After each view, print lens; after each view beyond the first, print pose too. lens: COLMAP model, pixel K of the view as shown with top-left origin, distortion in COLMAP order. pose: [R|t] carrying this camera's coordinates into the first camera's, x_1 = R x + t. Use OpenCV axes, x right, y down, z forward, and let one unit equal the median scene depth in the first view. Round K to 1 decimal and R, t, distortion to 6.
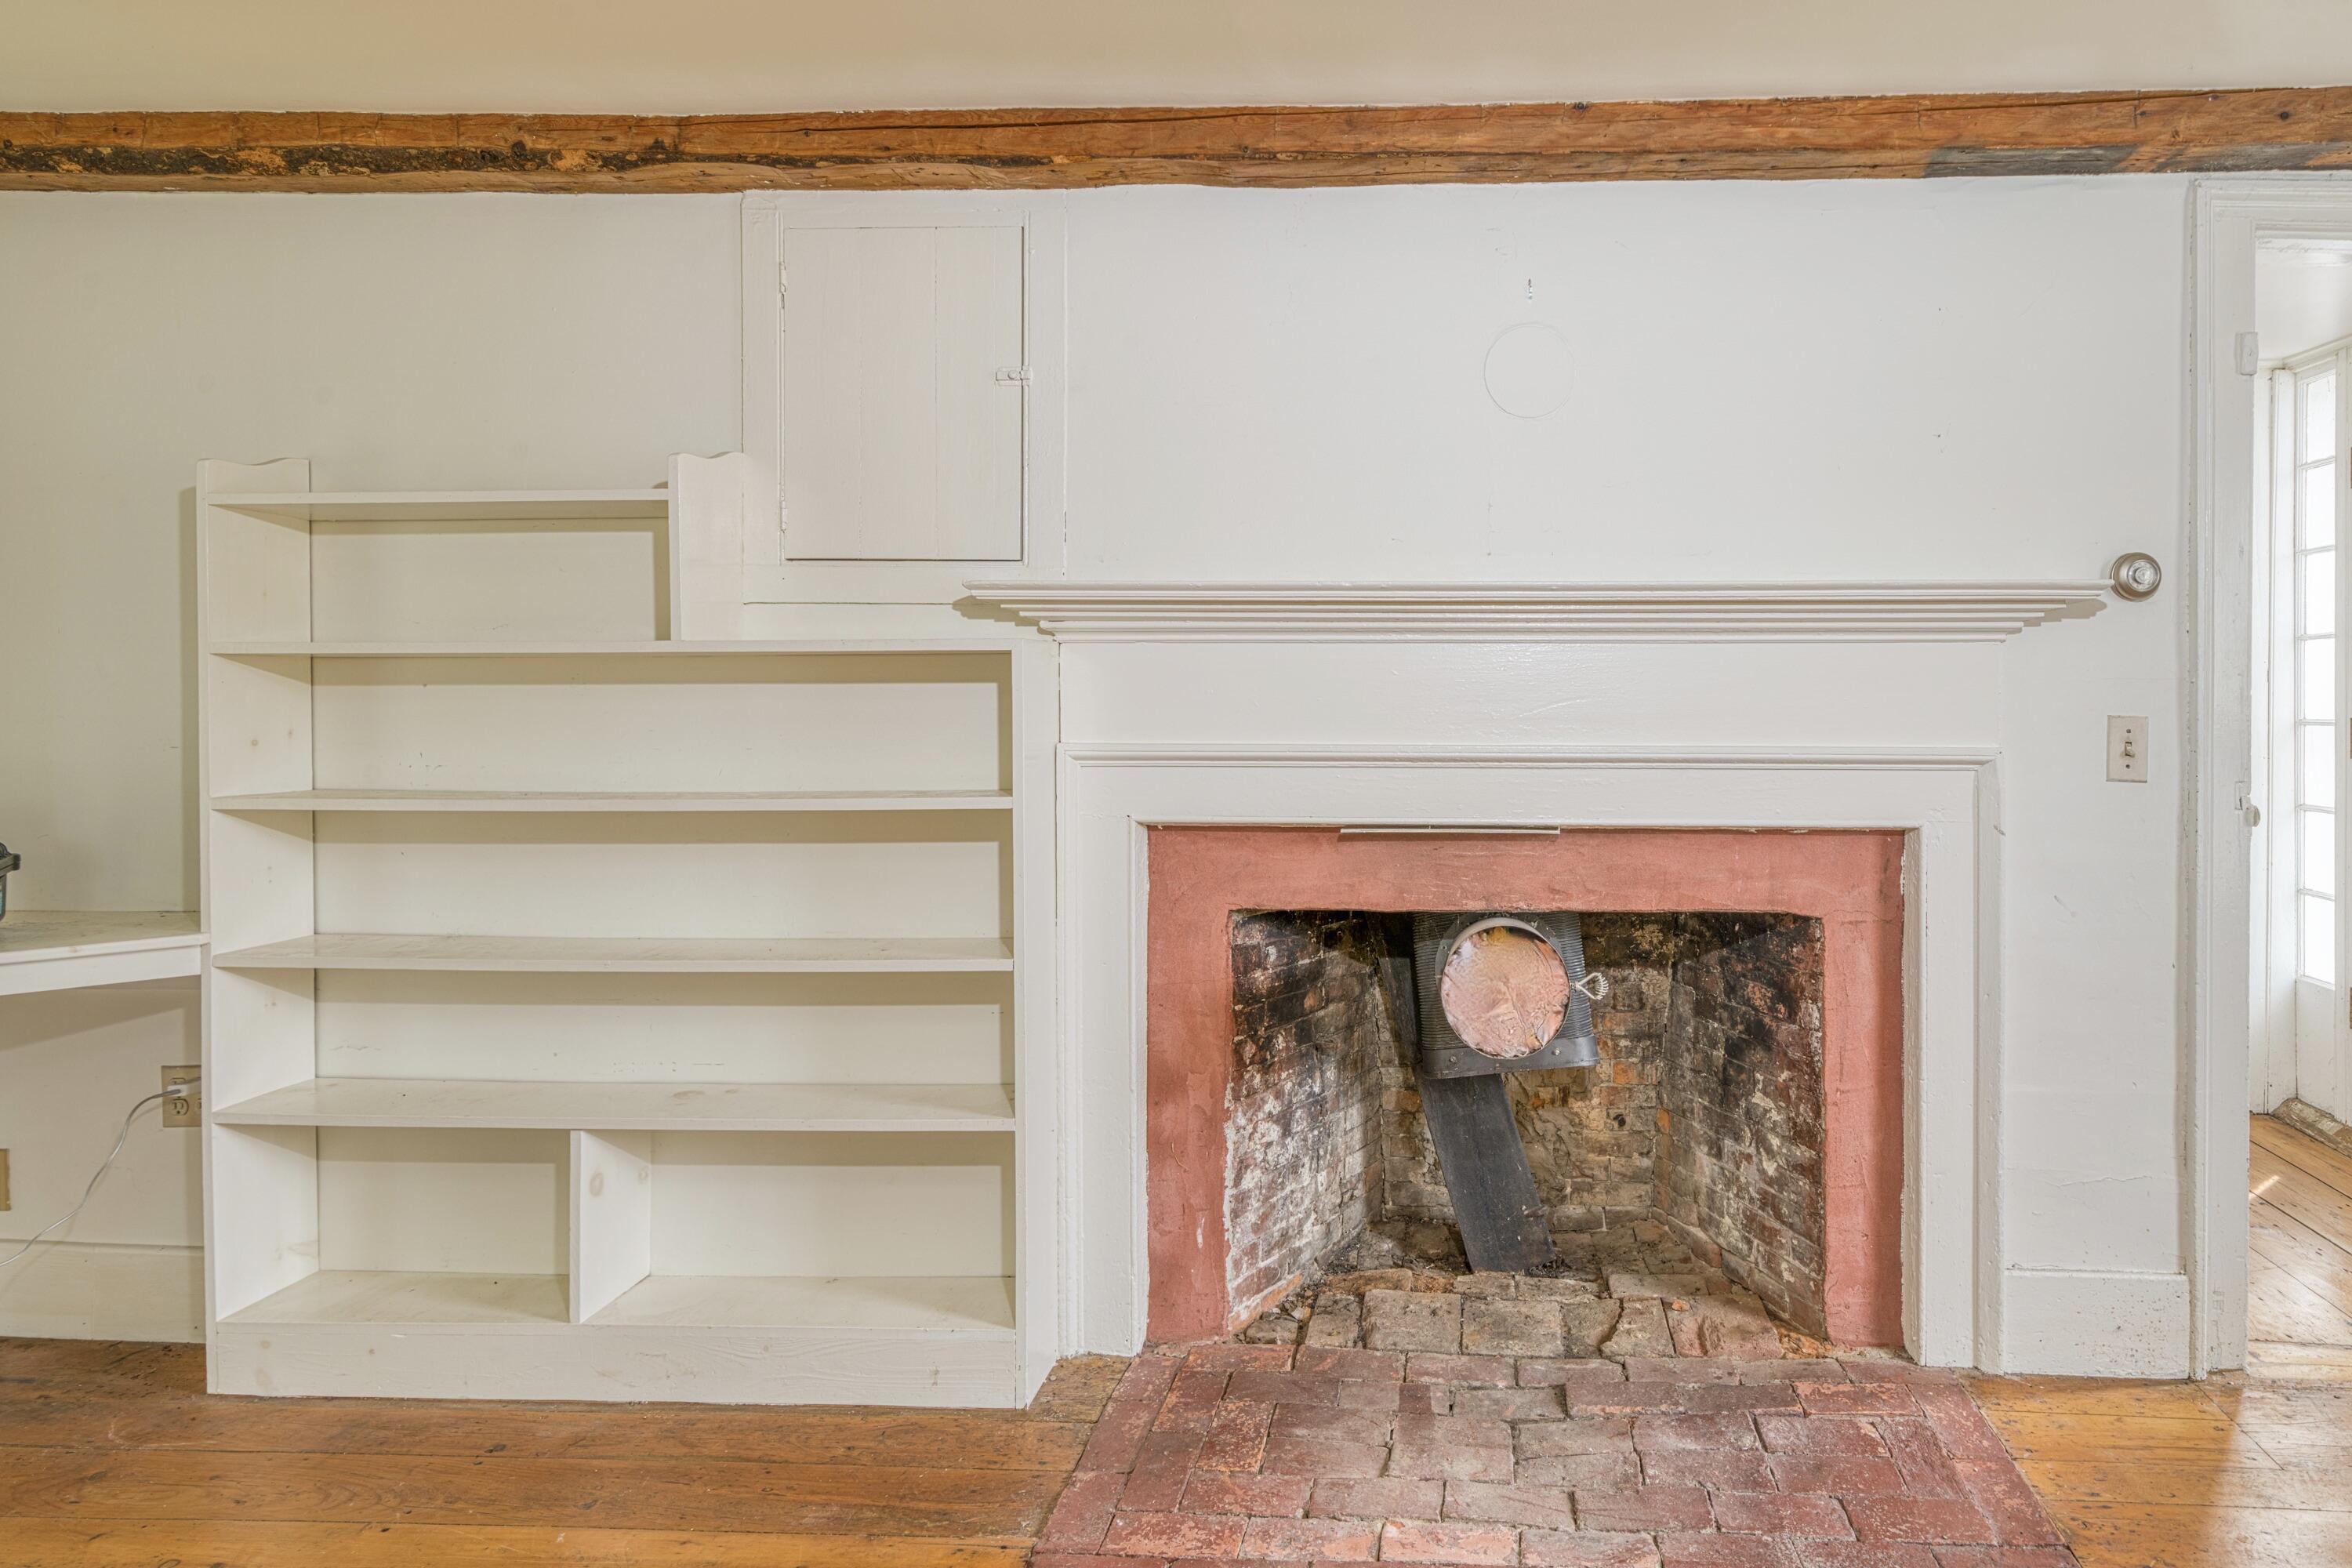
lens RADIAL K [[1001.6, 0, 1178.3], [0, 1001.6, 711.6], [0, 0, 1]] dist [0.004322, 0.000229]
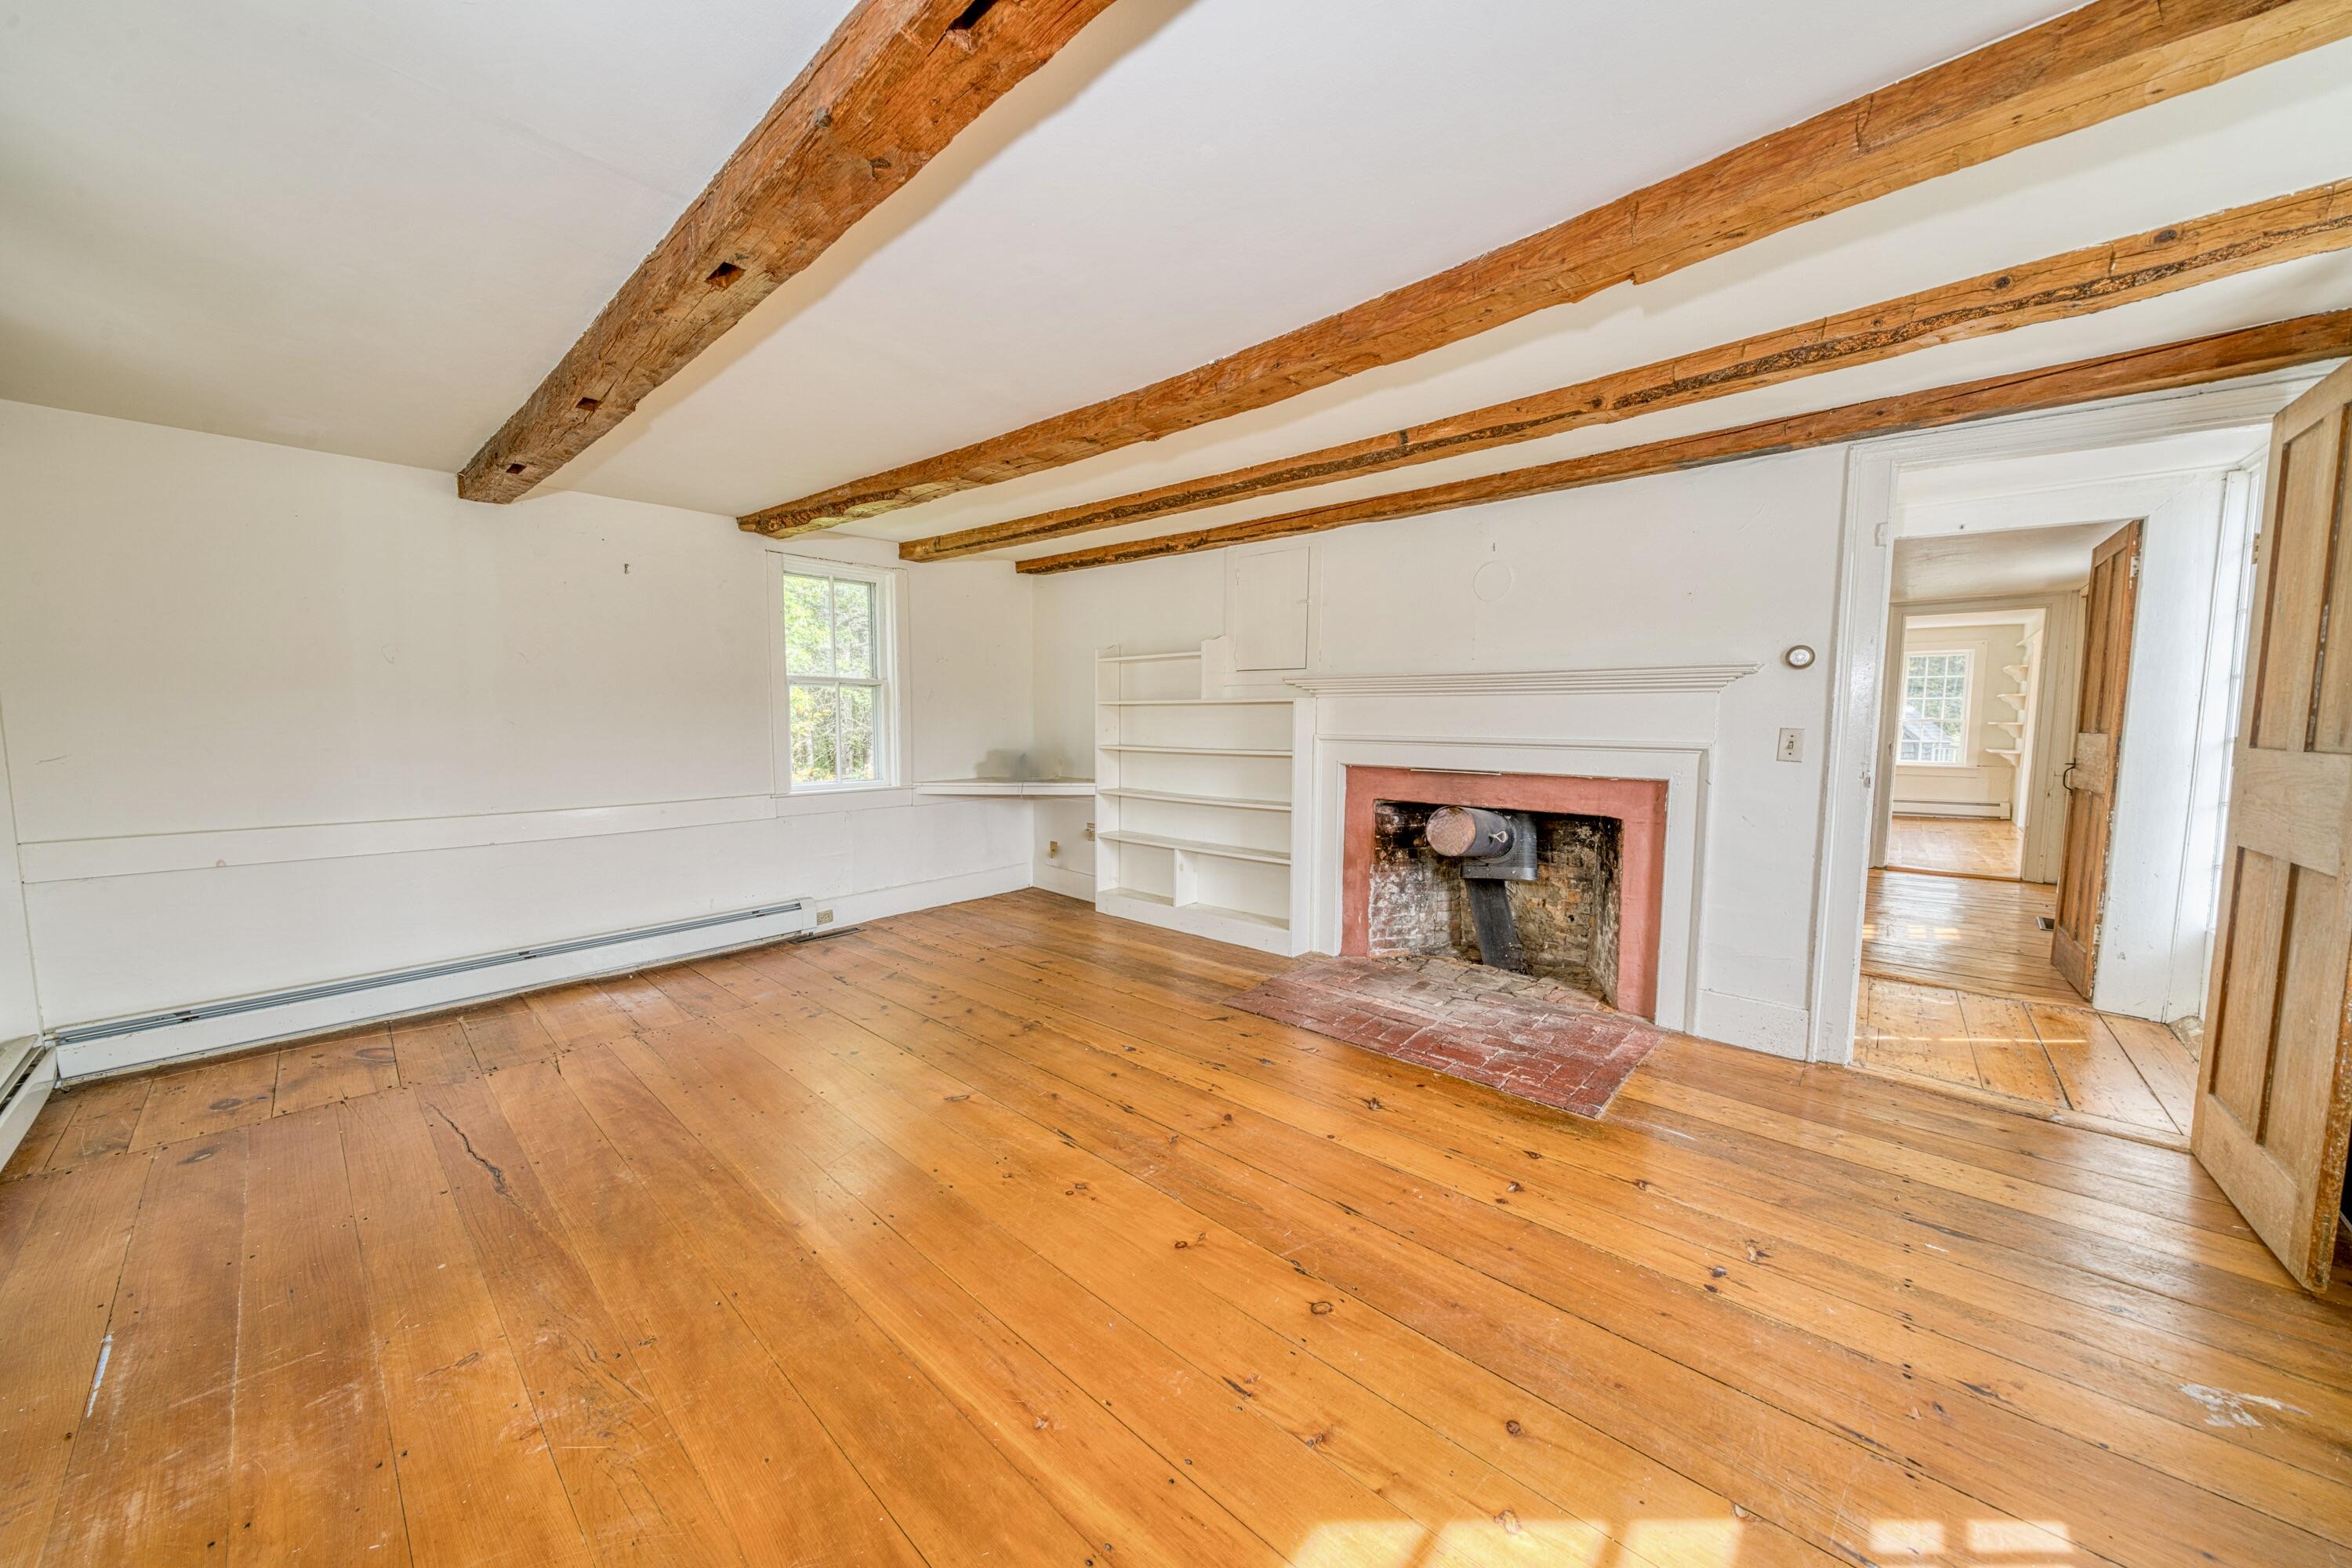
lens RADIAL K [[826.1, 0, 1174.8], [0, 826.1, 784.0], [0, 0, 1]] dist [-0.001495, -0.000056]
pose [[0.774008, 0.053498, -0.630912, 1.014082], [-0.013371, 0.997583, 0.068186, 0.018109], [0.633035, -0.044340, 0.772852, -1.006957]]
